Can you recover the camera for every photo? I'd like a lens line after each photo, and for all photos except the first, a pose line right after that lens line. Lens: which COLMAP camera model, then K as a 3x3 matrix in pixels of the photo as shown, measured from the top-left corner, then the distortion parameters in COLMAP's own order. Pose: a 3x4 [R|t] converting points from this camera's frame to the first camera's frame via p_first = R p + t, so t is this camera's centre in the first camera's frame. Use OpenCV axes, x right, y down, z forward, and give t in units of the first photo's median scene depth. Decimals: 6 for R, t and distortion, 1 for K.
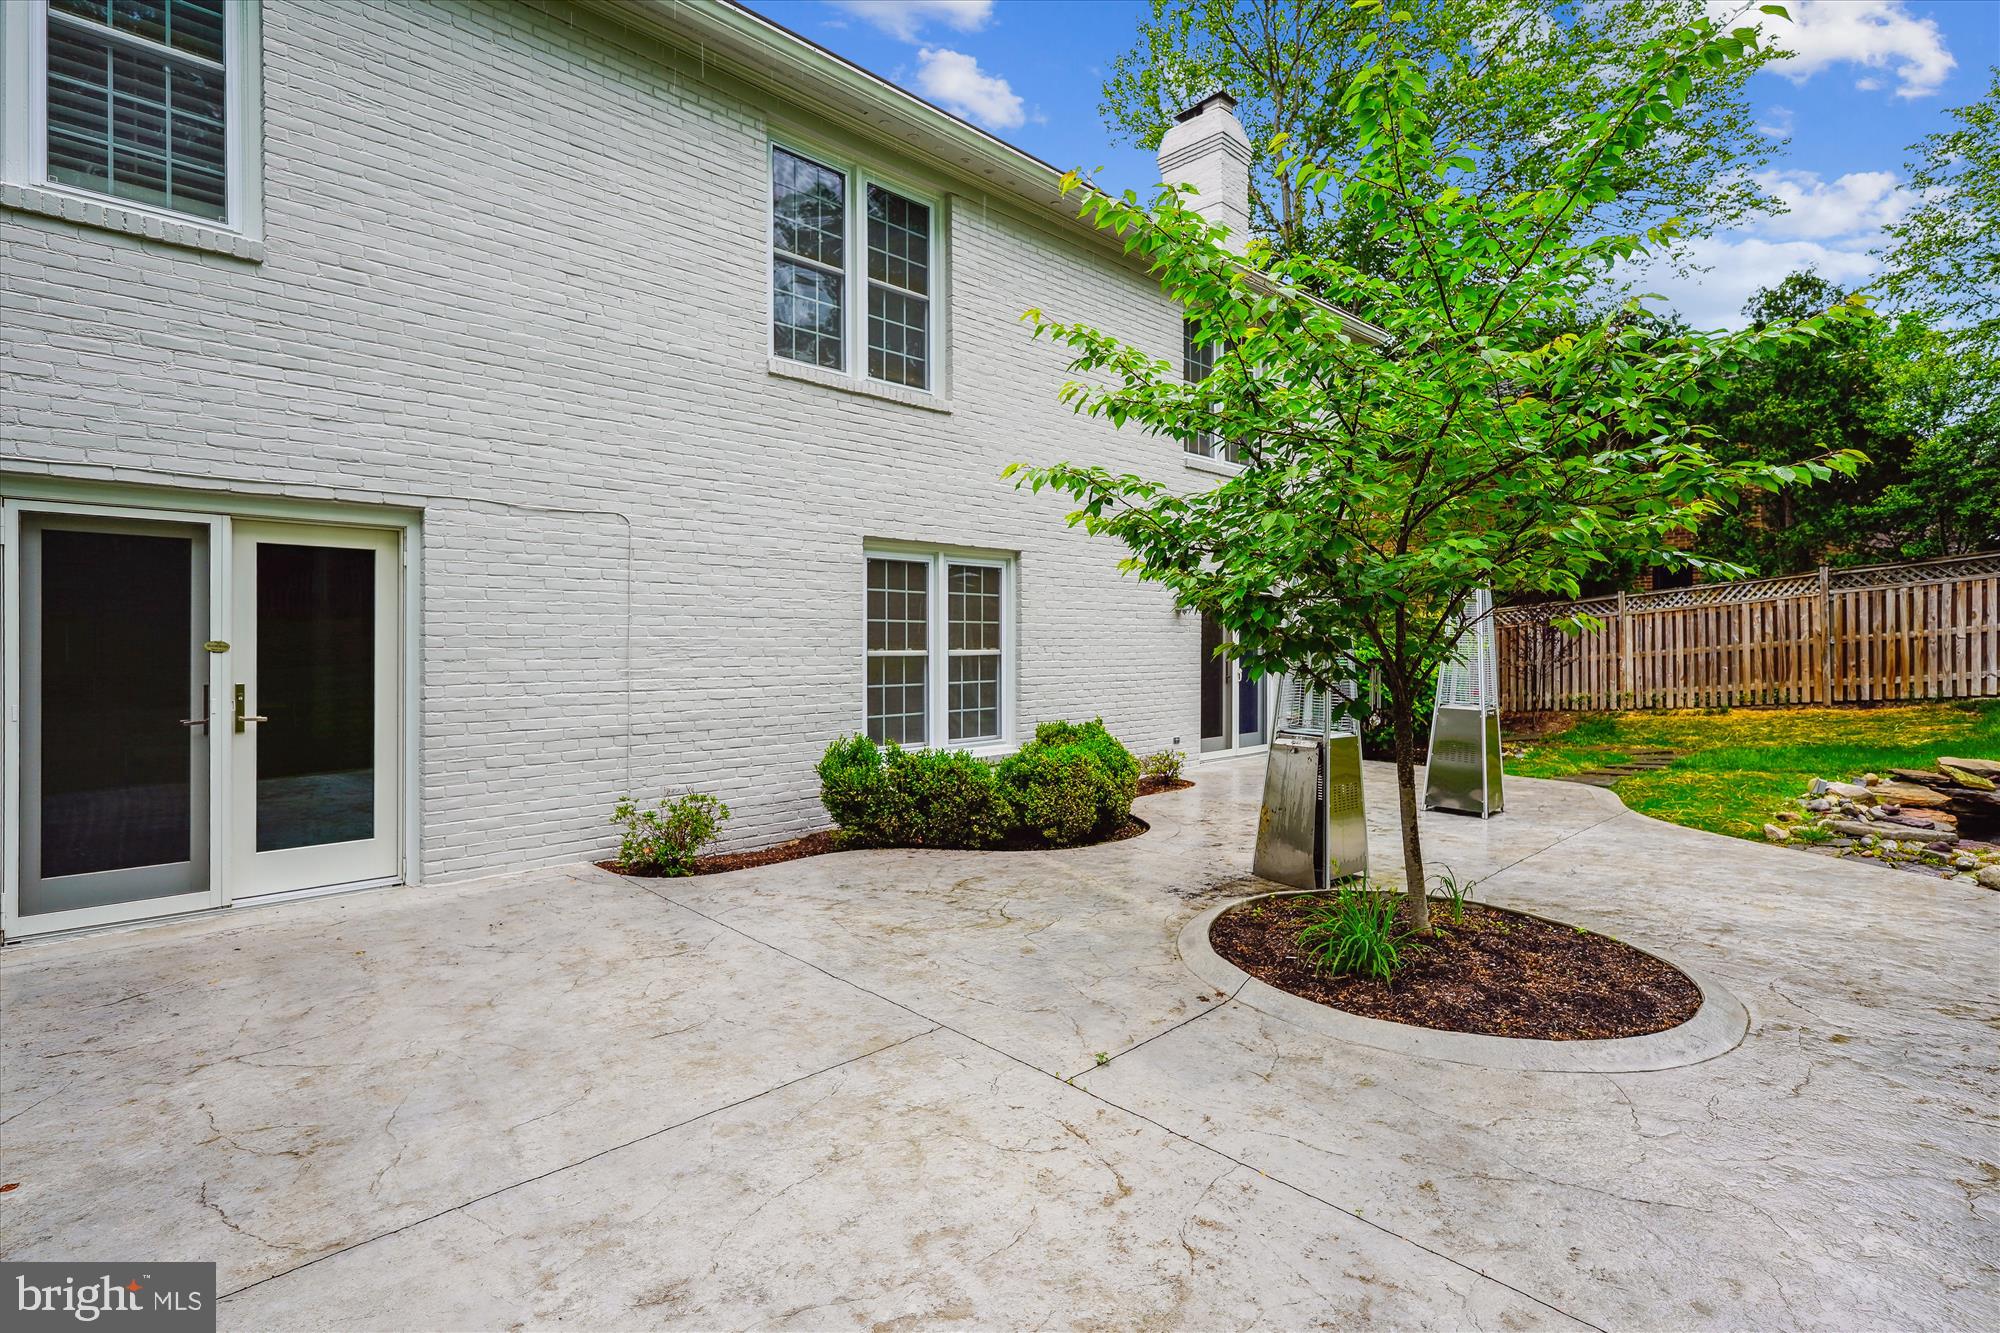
lens RADIAL K [[969.9, 0, 989.5], [0, 969.9, 632.6], [0, 0, 1]] dist [0.001780, -0.000012]
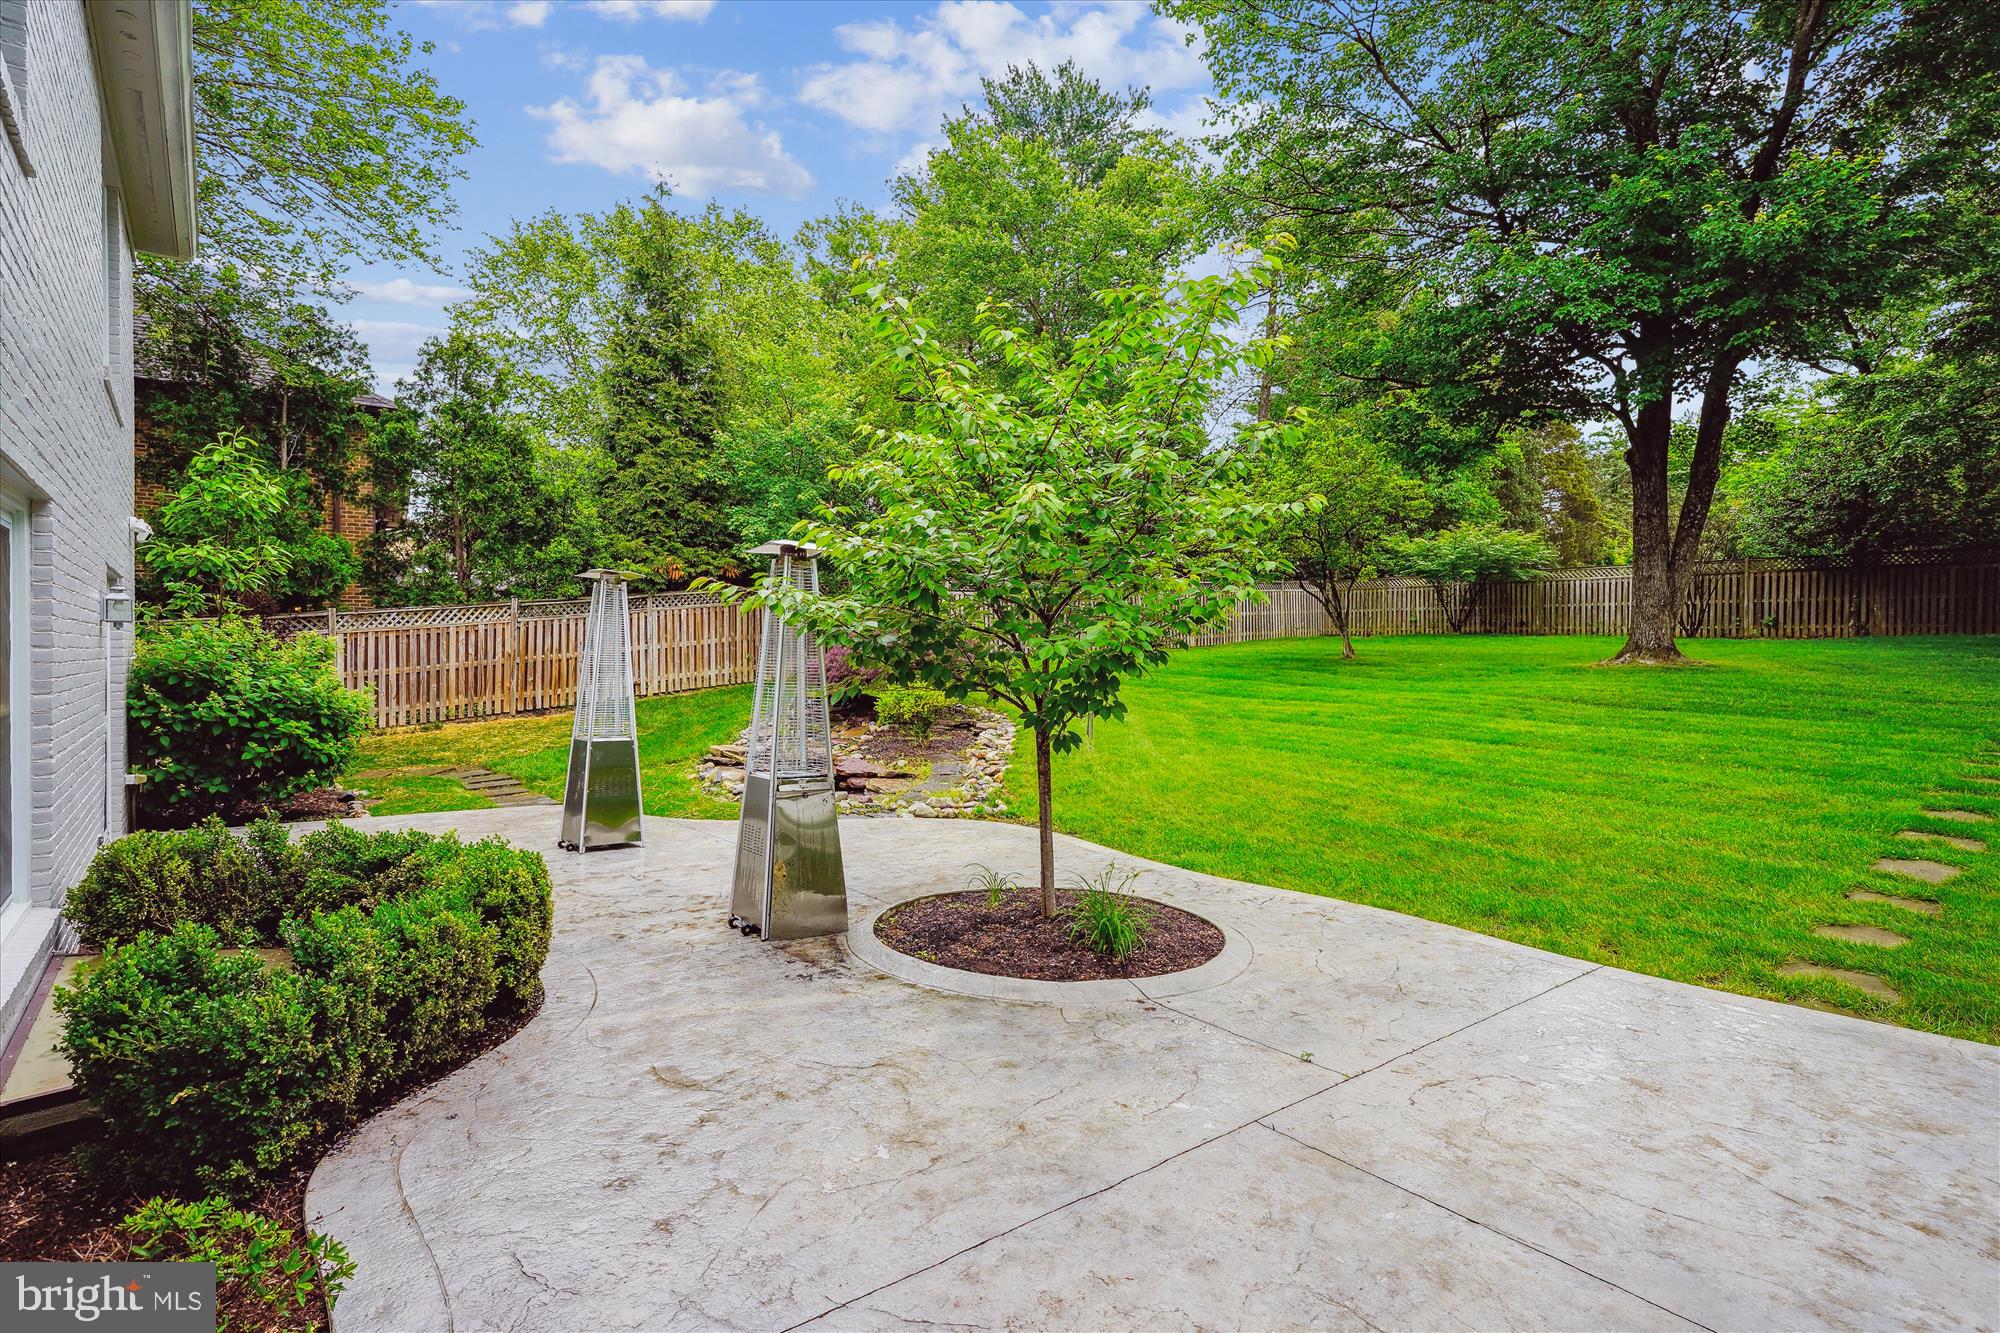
lens RADIAL K [[969.9, 0, 989.5], [0, 969.9, 632.6], [0, 0, 1]] dist [0.001780, -0.000012]
pose [[0.101217, 0.023328, 0.994591, -0.263032], [-0.014135, 0.999658, -0.022008, -0.007868], [-0.994764, -0.011831, 0.101512, 0.308817]]
